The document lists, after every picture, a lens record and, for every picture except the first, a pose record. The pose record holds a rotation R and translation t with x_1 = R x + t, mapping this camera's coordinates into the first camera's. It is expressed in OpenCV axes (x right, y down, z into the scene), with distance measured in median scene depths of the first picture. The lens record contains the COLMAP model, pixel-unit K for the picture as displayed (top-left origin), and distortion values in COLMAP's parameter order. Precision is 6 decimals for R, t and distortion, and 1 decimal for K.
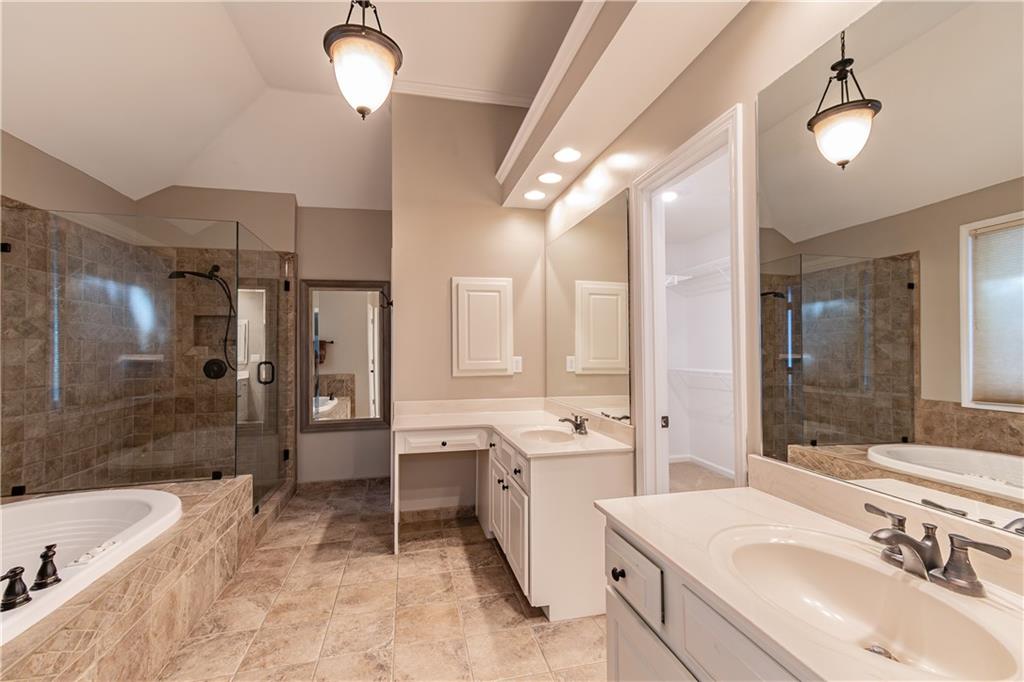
lens RADIAL K [[457.2, 0, 512.5], [0, 457.2, 336.9], [0, 0, 1]] dist [-0.000500, 0.017399]
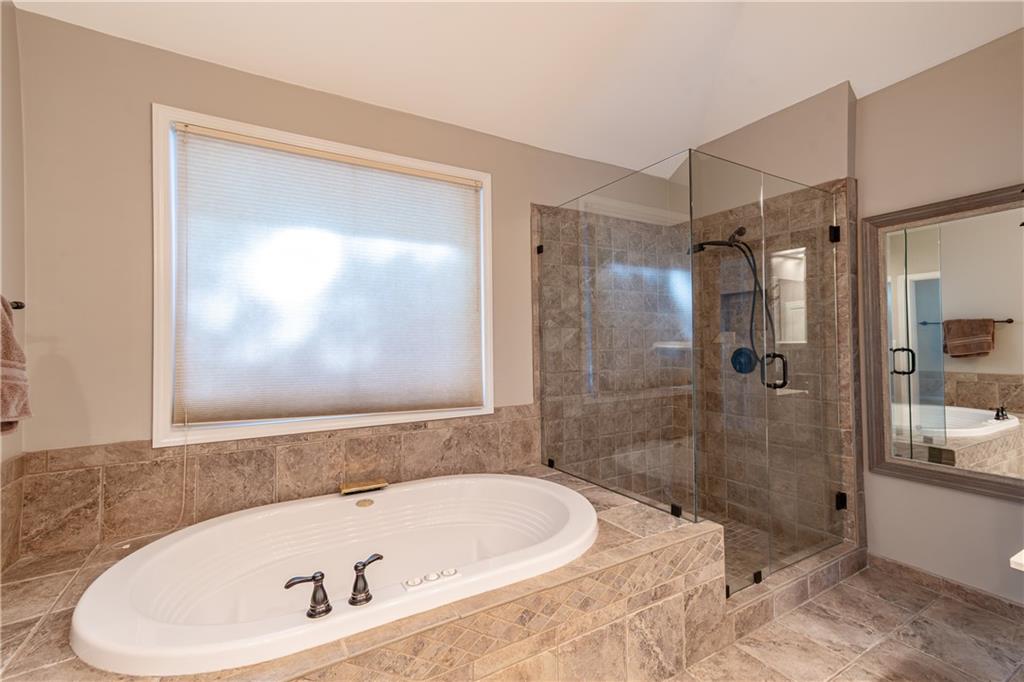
lens RADIAL K [[457.2, 0, 512.5], [0, 457.2, 336.9], [0, 0, 1]] dist [-0.000500, 0.017399]
pose [[0.300858, -0.006659, -0.953646, -0.027631], [0.037964, 0.999267, 0.004999, 0.013145], [0.952913, -0.037708, 0.300890, 0.472744]]
